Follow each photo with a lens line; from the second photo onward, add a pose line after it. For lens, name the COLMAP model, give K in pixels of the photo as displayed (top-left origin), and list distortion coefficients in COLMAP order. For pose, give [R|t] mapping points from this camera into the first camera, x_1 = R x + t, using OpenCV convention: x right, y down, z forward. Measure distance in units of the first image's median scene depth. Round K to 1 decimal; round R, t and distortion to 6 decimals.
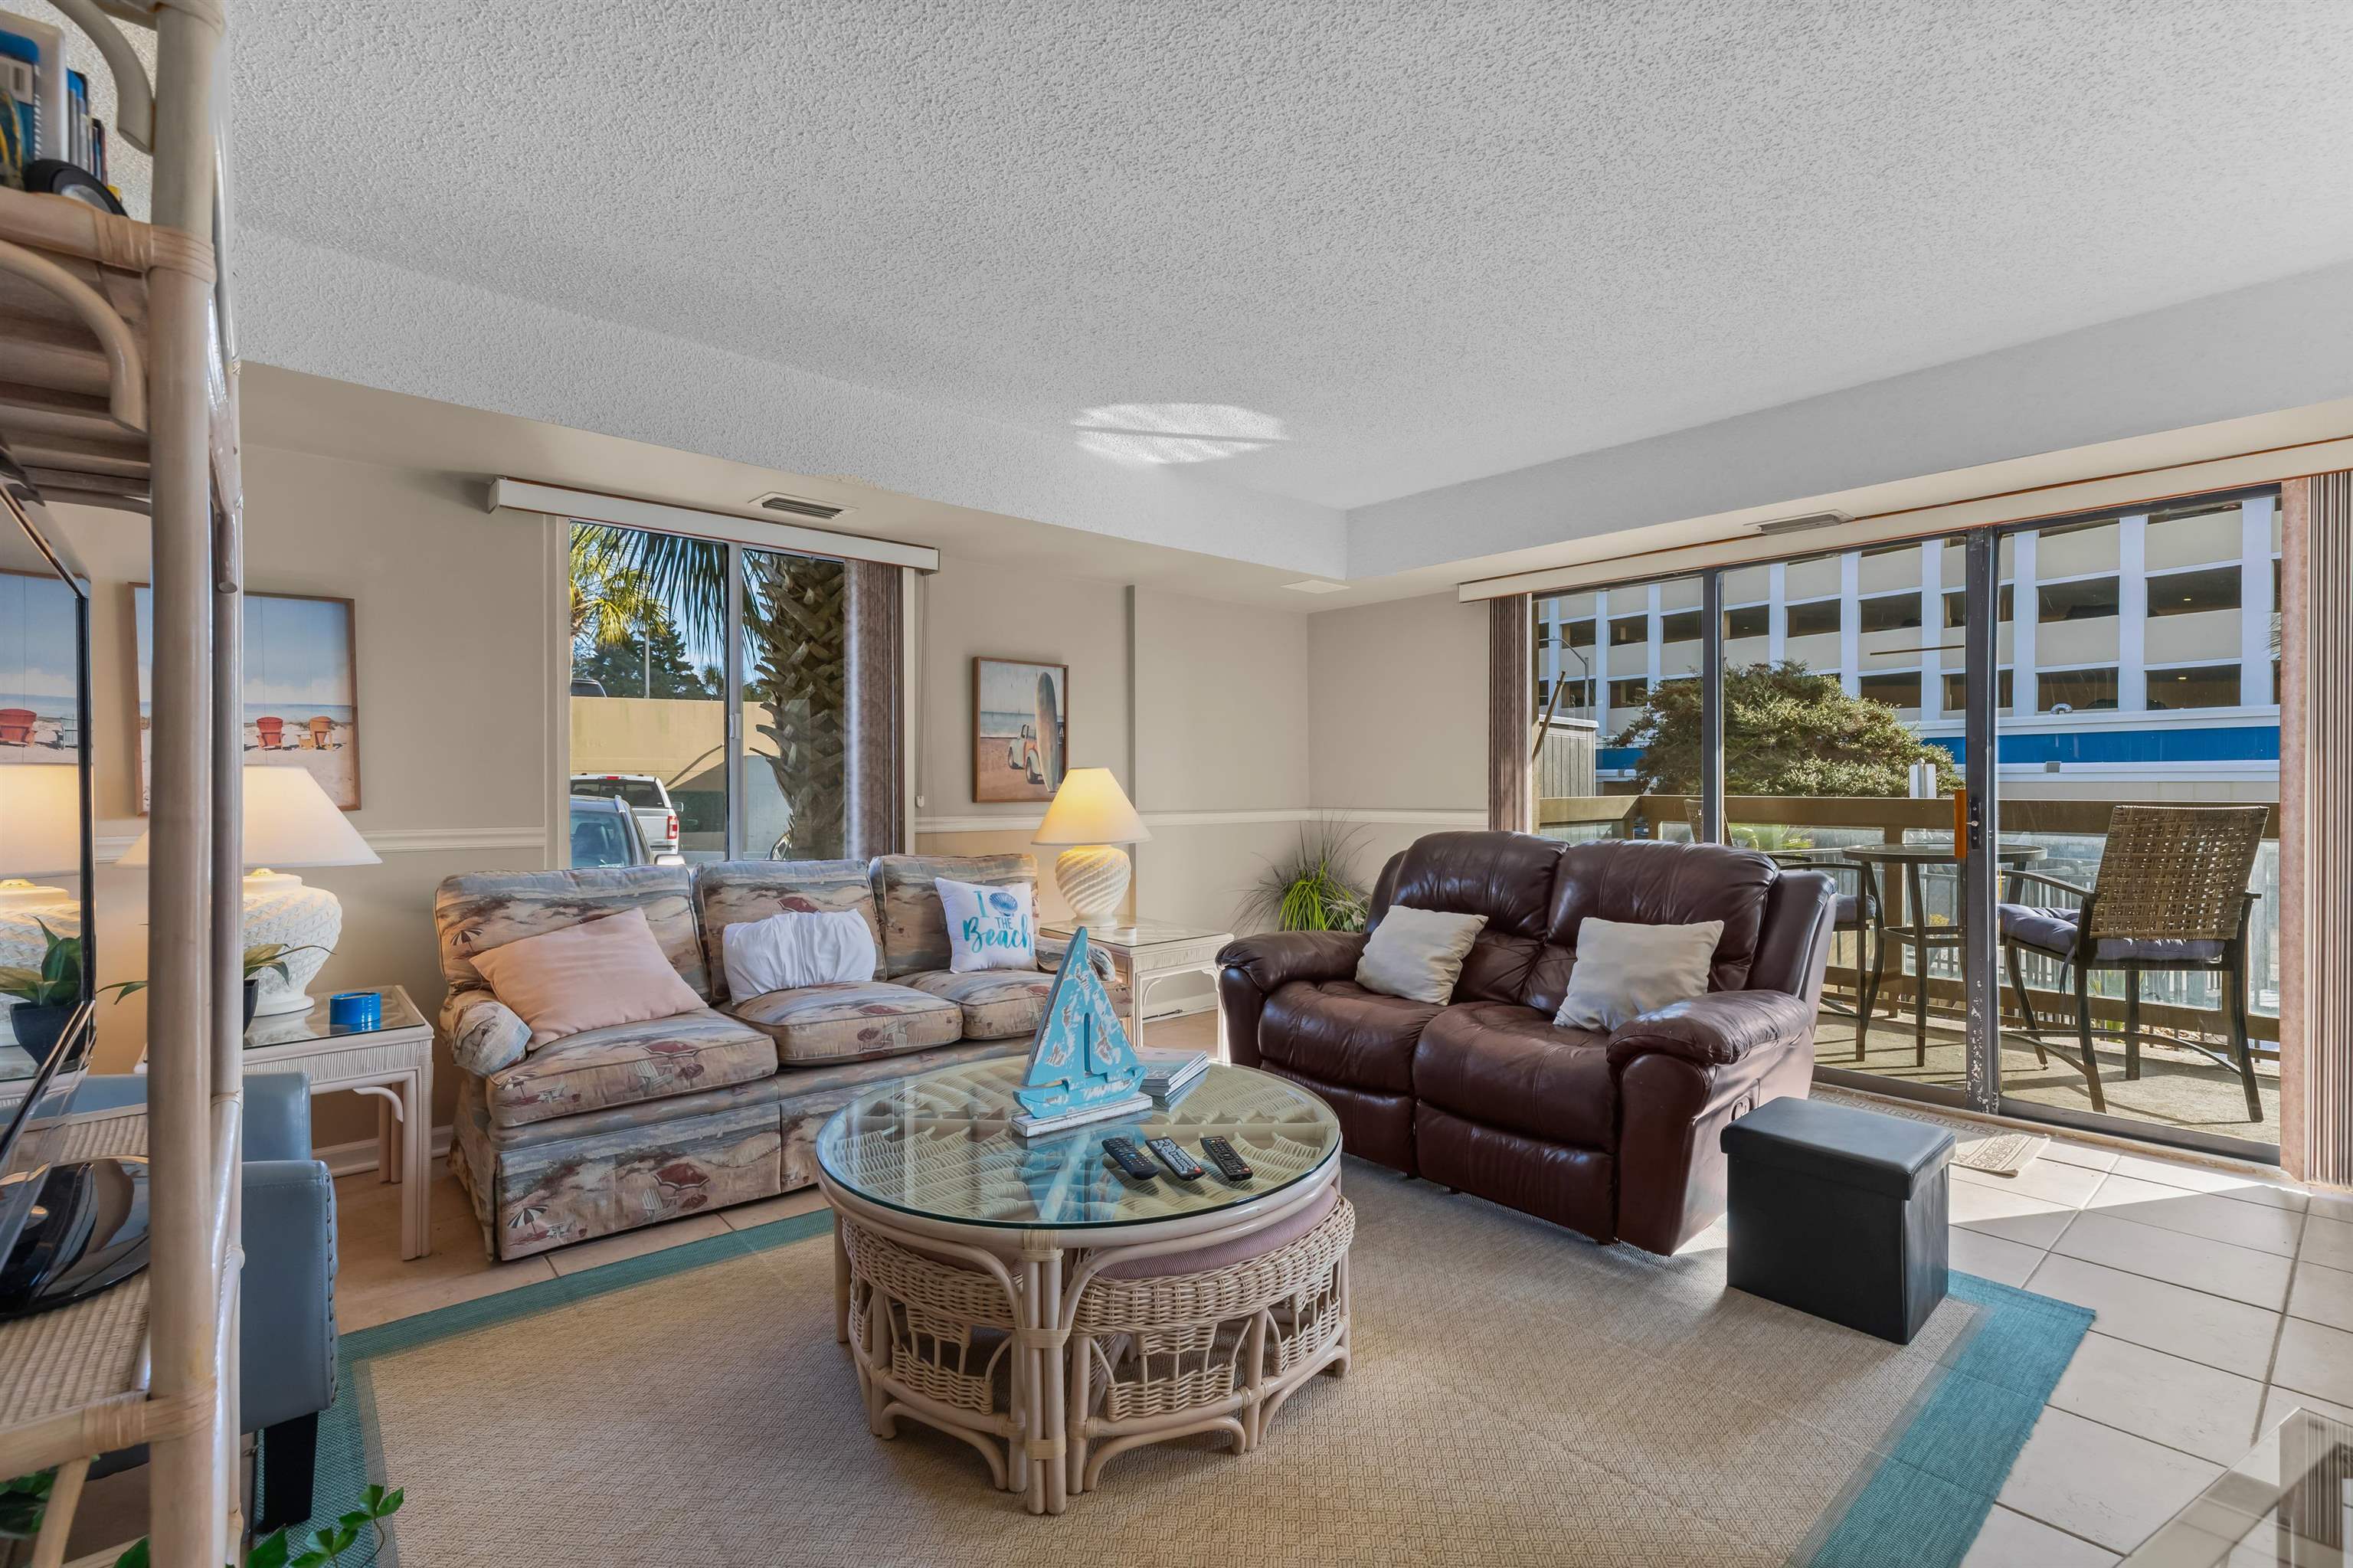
lens RADIAL K [[1058.2, 0, 1181.9], [0, 1058.2, 790.2], [0, 0, 1]] dist [0.004703, -0.001289]
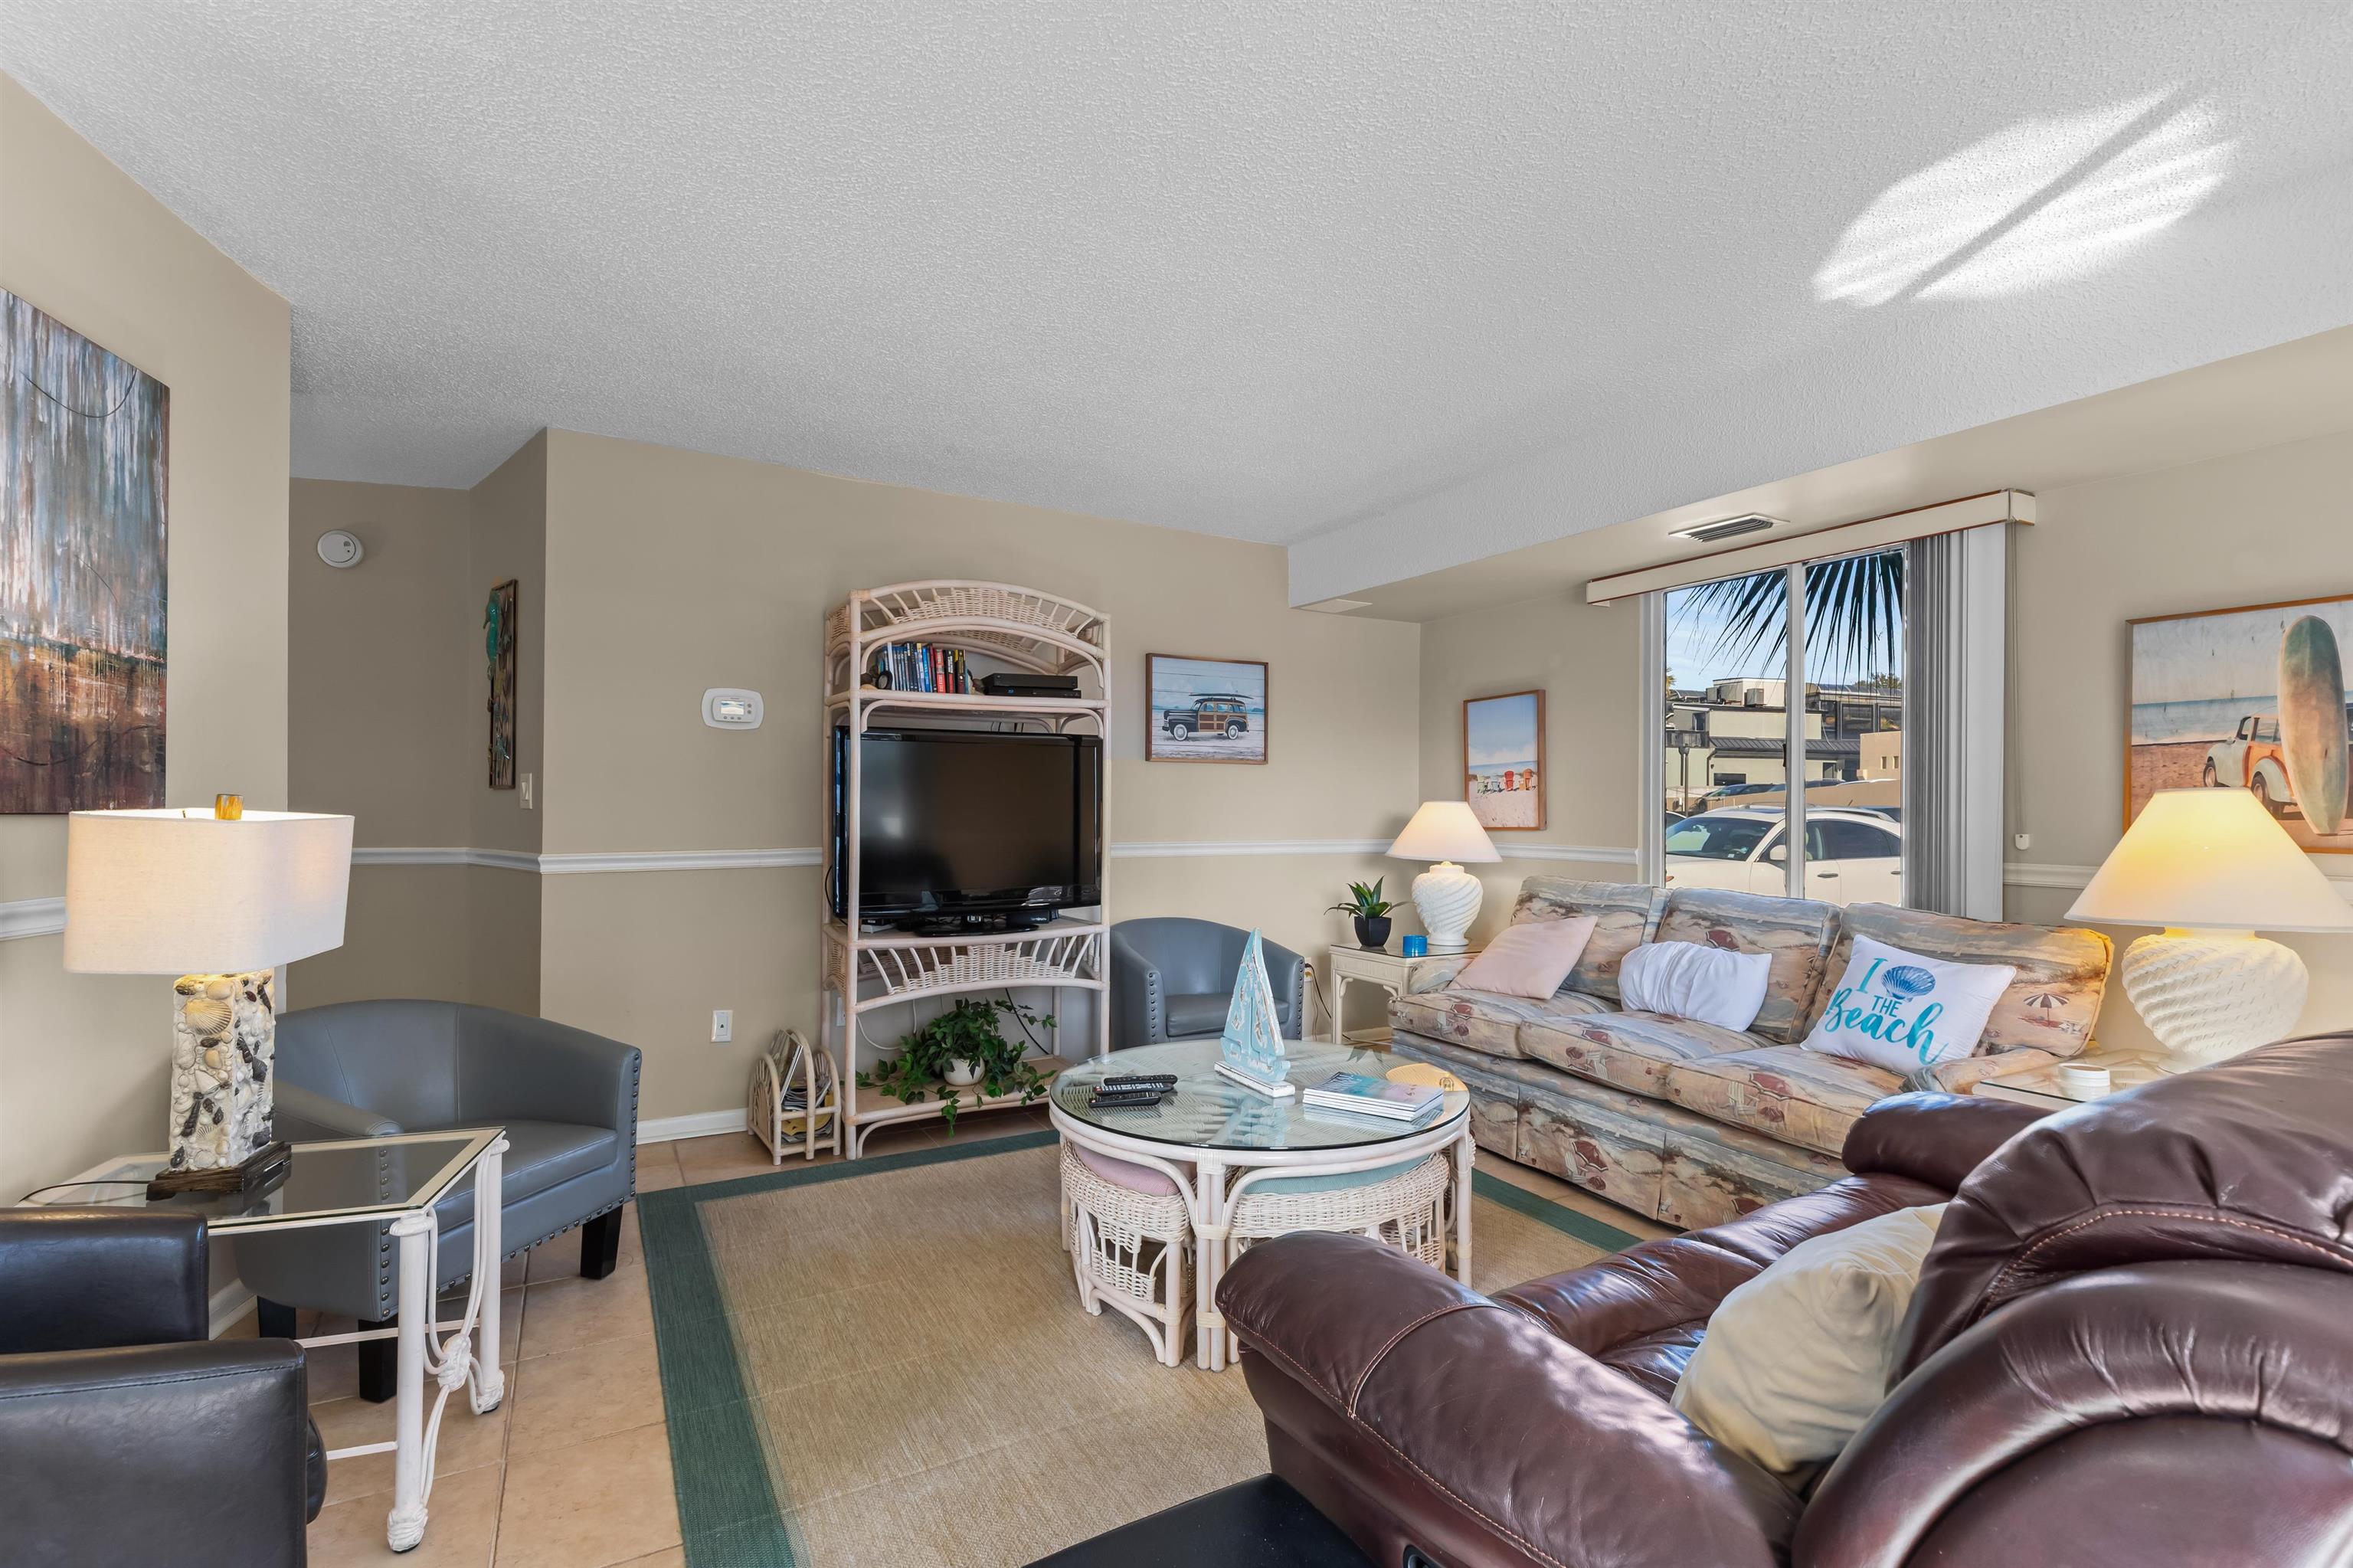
lens RADIAL K [[1084.1, 0, 1188.4], [0, 1084.1, 805.5], [0, 0, 1]] dist [0.011424, -0.000127]
pose [[-0.207261, -0.004051, -0.978277, 0.748930], [-0.012599, 0.999920, -0.001471, -0.006985], [0.978204, 0.012021, -0.207296, 0.758102]]
